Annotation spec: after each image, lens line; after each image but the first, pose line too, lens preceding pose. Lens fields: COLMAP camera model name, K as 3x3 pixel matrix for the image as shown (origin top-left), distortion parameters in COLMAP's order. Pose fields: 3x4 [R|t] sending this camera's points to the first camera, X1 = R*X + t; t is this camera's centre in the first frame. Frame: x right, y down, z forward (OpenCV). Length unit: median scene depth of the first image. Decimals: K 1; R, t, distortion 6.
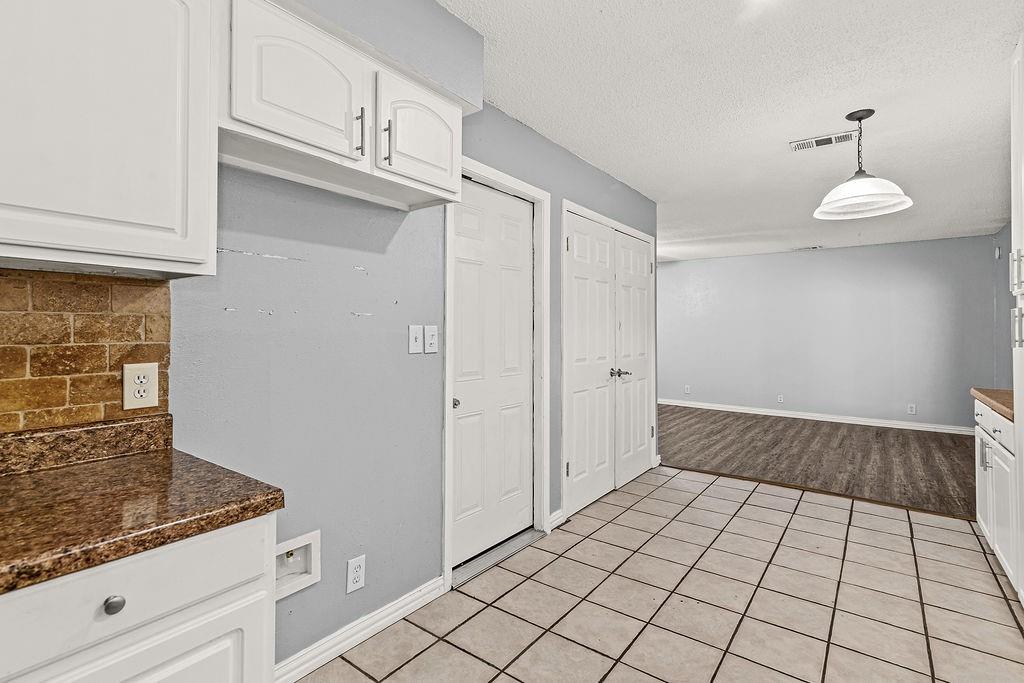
lens RADIAL K [[468.1, 0, 509.2], [0, 468.1, 329.7], [0, 0, 1]] dist [0.009859, 0.000118]
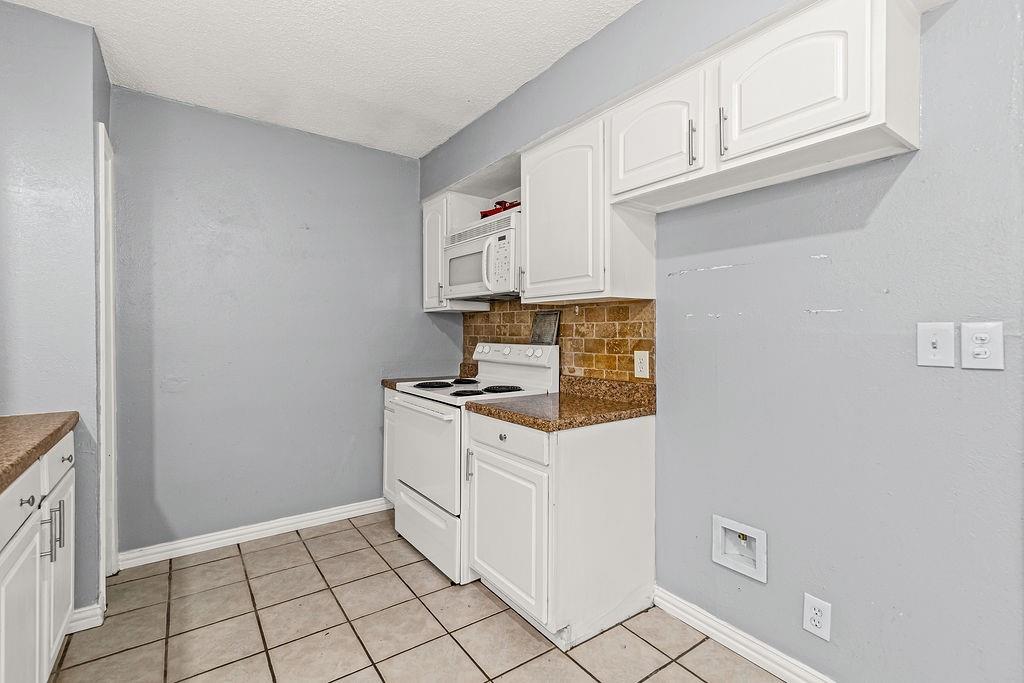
lens RADIAL K [[468.1, 0, 509.2], [0, 468.1, 329.7], [0, 0, 1]] dist [0.009859, 0.000118]
pose [[-0.284484, 0.000046, -0.958681, 0.939863], [0.007676, 0.999968, -0.002230, -0.003433], [0.958650, -0.007993, -0.284475, 1.027787]]
